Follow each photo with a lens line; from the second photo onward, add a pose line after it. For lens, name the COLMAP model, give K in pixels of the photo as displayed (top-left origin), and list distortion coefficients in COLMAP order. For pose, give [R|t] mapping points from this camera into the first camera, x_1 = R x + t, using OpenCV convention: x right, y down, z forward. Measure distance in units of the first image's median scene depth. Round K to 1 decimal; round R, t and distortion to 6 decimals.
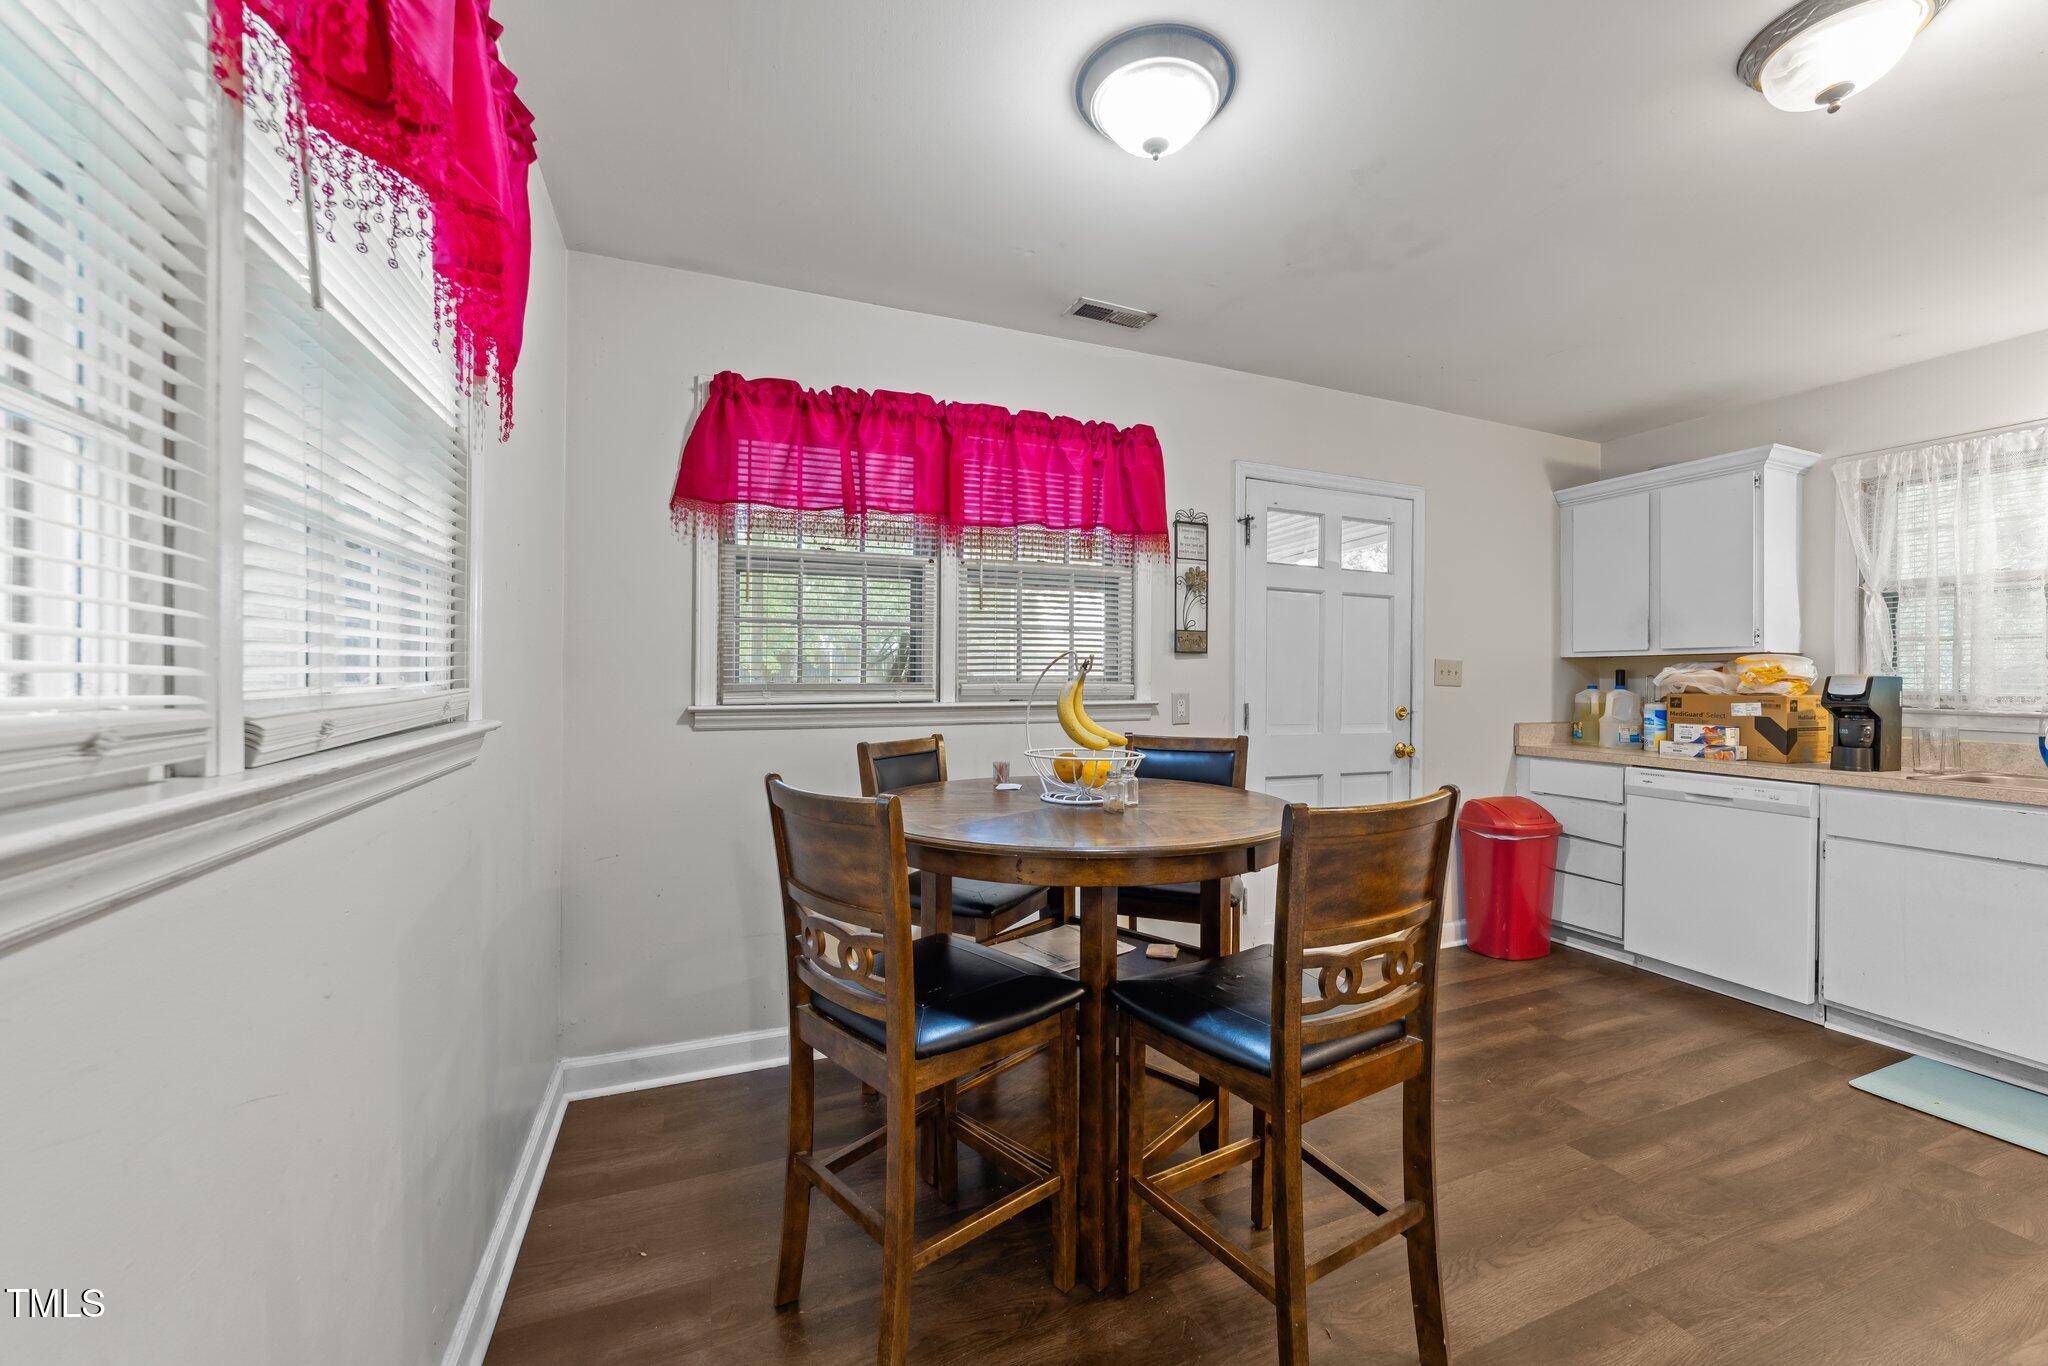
lens RADIAL K [[784.2, 0, 1024.9], [0, 784.2, 679.6], [0, 0, 1]] dist [-0.000283, -0.000029]
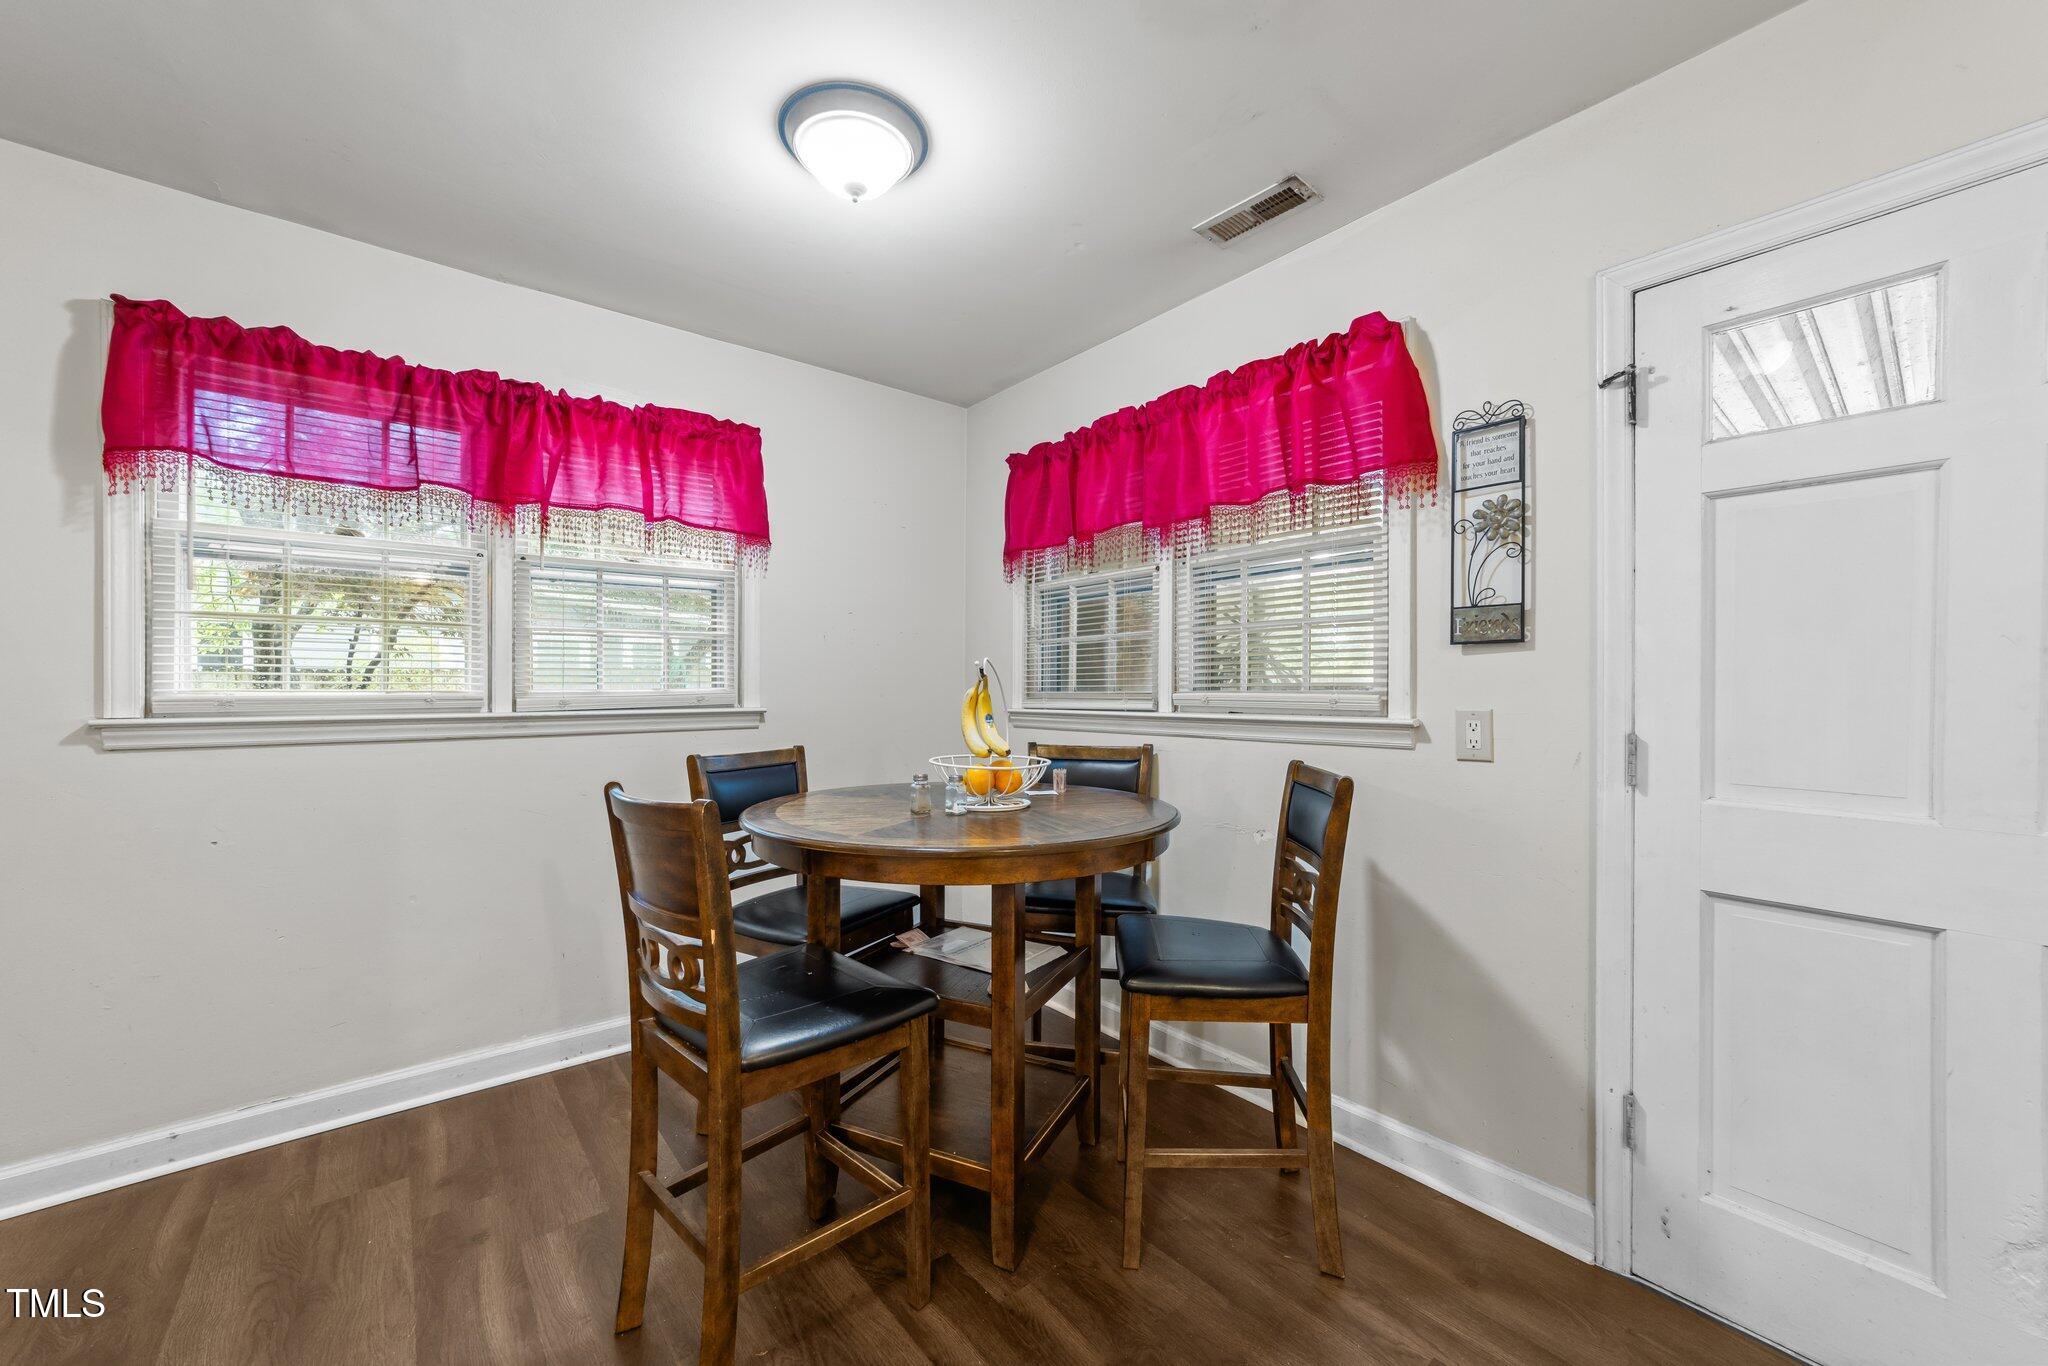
lens RADIAL K [[784.2, 0, 1024.4], [0, 784.2, 687.6], [0, 0, 1]] dist [-0.000283, -0.000029]
pose [[0.310102, -0.007099, -0.950677, 0.673634], [0.000961, 0.999974, -0.007153, 0.003664], [0.950703, 0.001305, 0.310100, 0.483718]]
